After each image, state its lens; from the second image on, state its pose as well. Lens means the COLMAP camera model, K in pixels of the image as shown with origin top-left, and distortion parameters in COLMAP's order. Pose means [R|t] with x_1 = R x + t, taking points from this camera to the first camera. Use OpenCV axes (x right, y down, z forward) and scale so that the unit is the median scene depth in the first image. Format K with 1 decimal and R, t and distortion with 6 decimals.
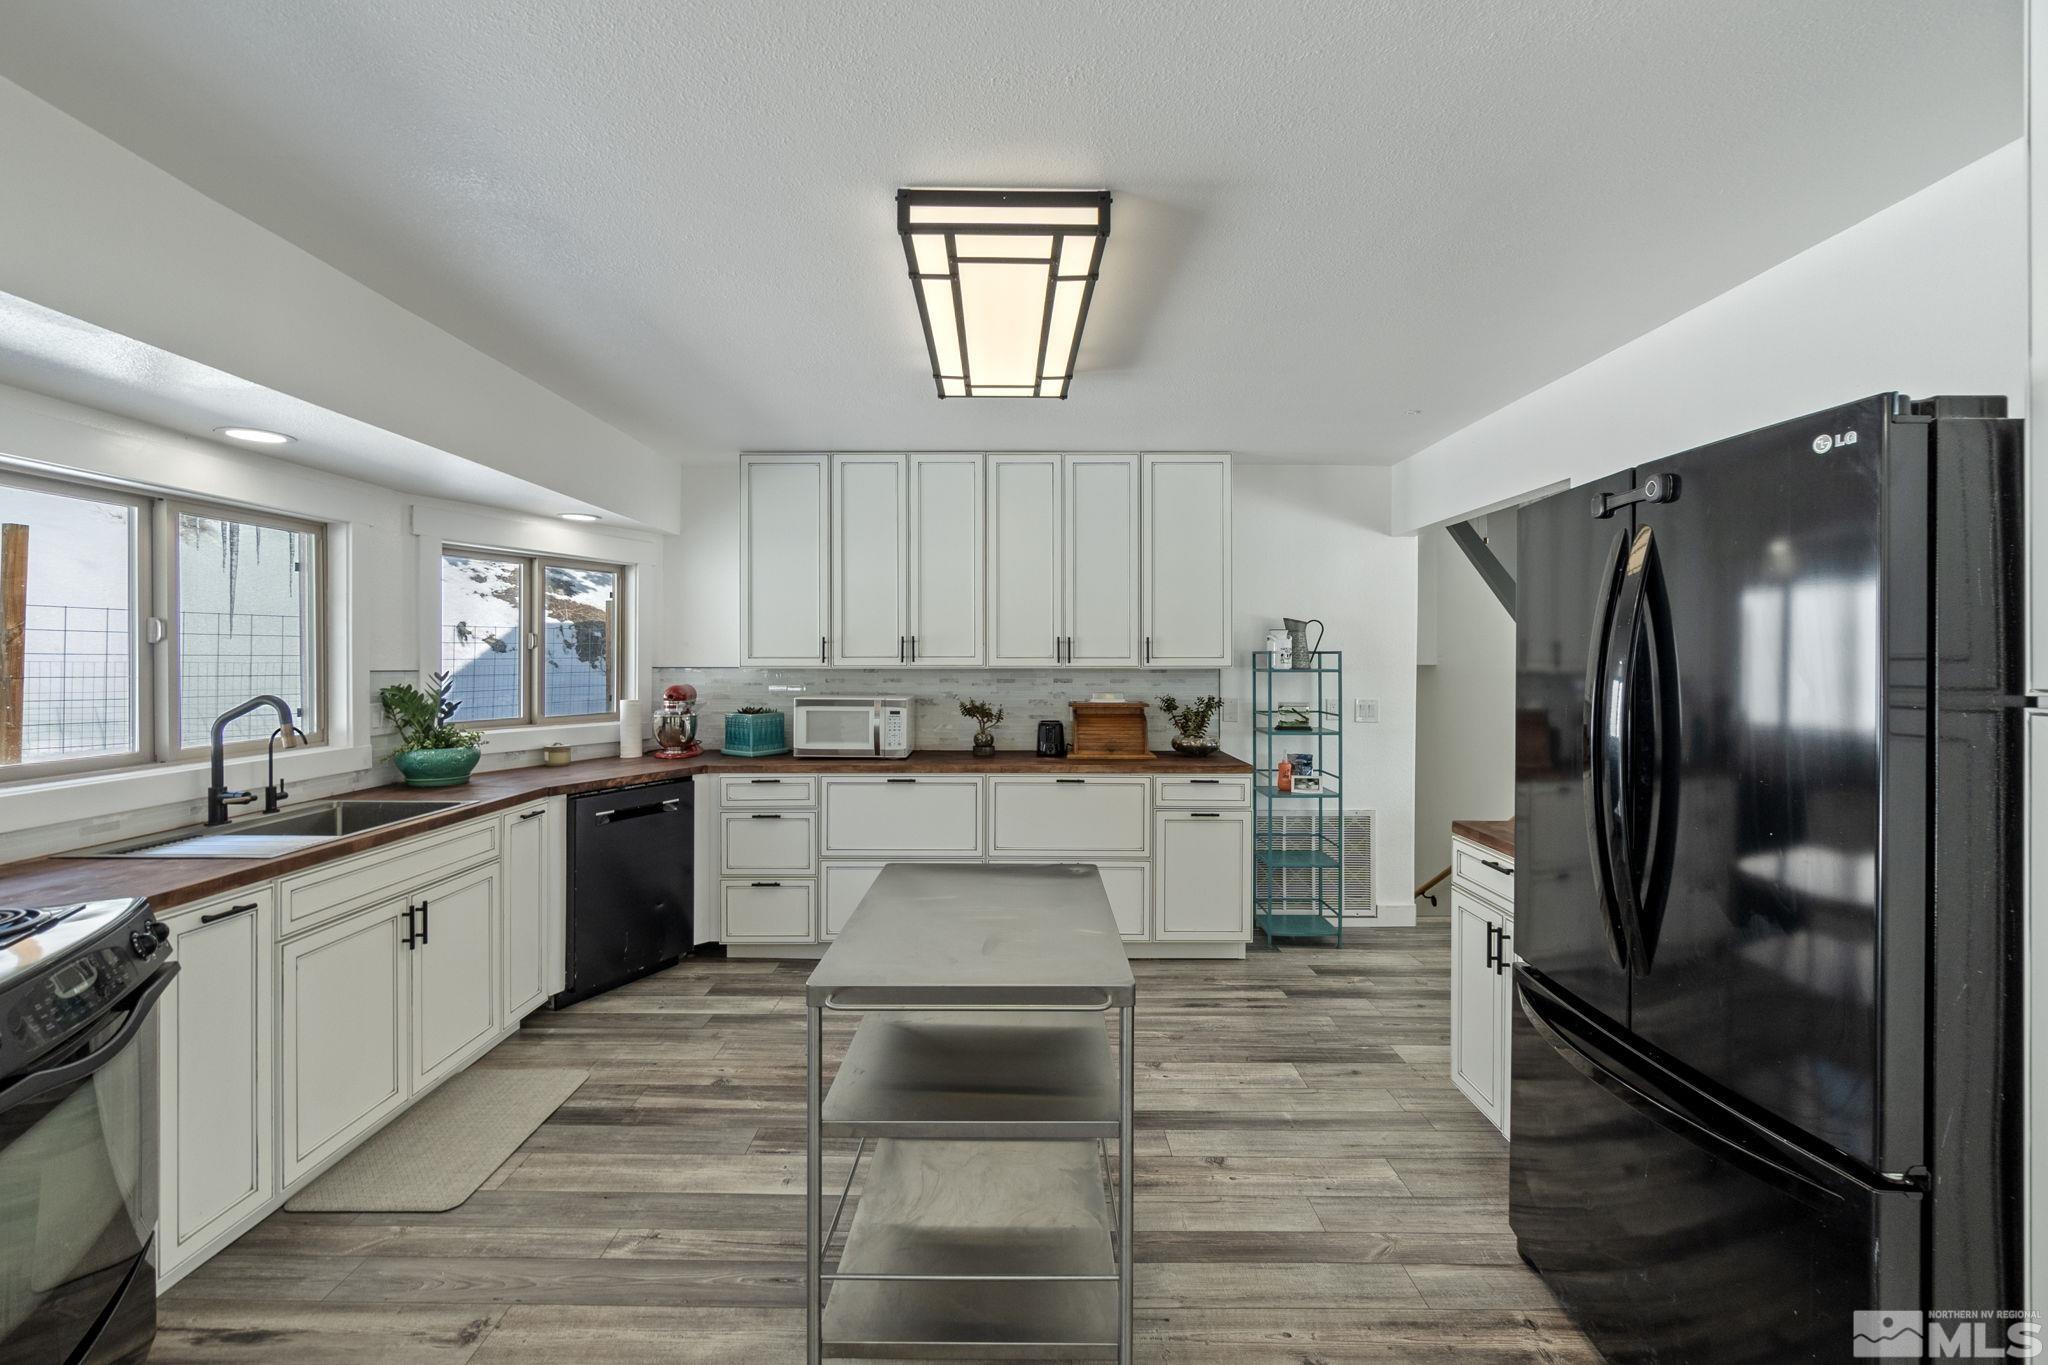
lens RADIAL K [[881.3, 0, 1014.0], [0, 881.3, 661.5], [0, 0, 1]] dist [-0.003051, 0.005490]
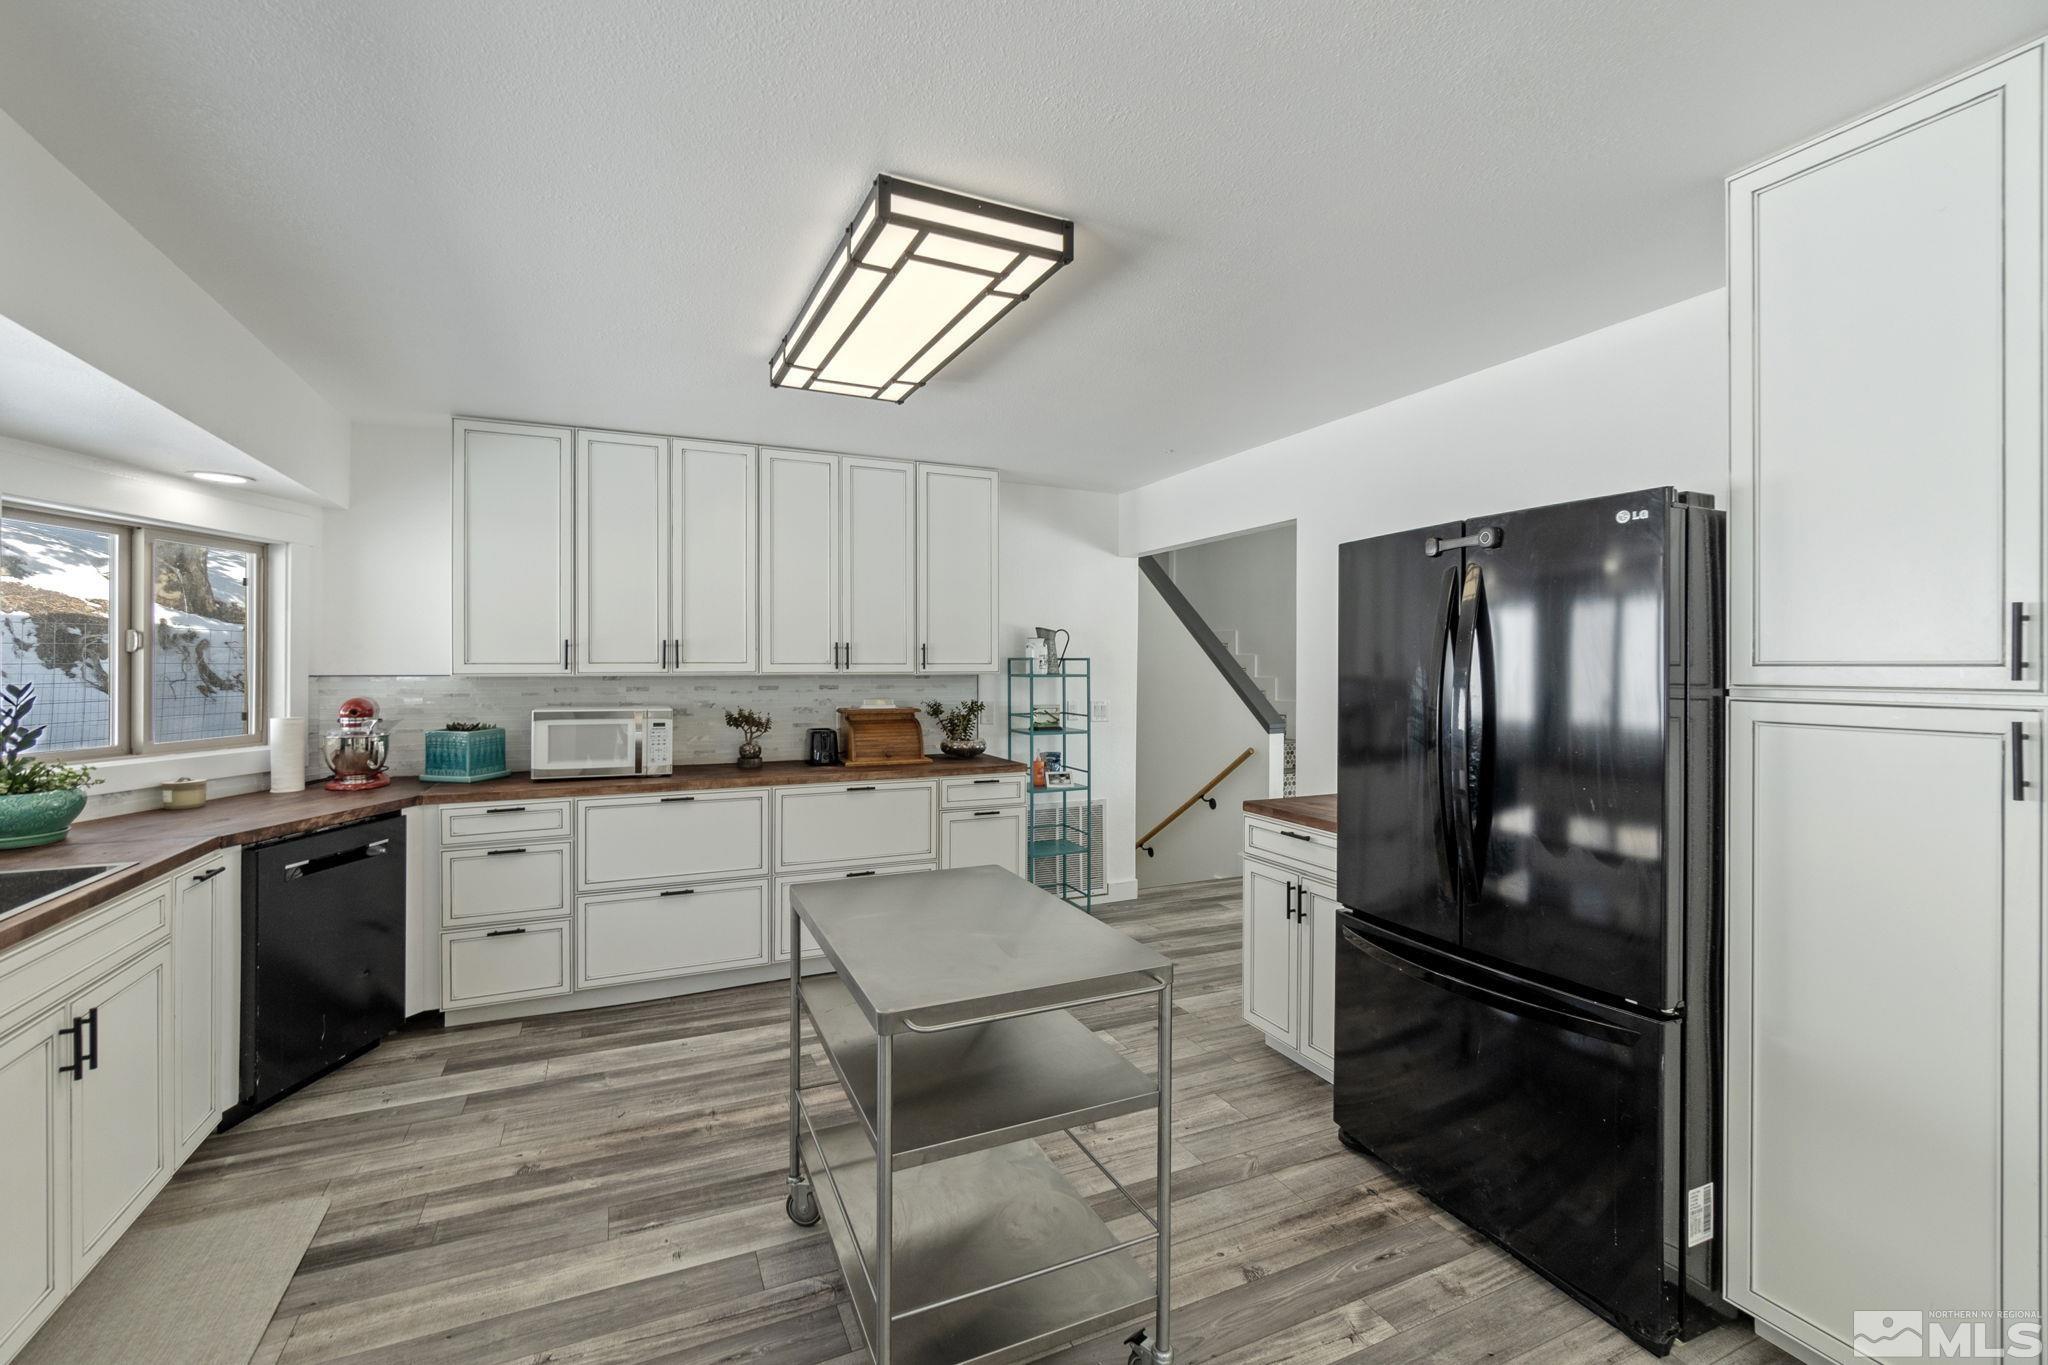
lens RADIAL K [[875.1, 0, 1020.1], [0, 875.1, 668.2], [0, 0, 1]] dist [-0.008474, 0.005114]
pose [[0.909091, -0.001656, 0.416594, -0.212283], [0.001208, 0.999998, 0.001338, -0.000512], [-0.416595, -0.000713, 0.909092, 0.041201]]
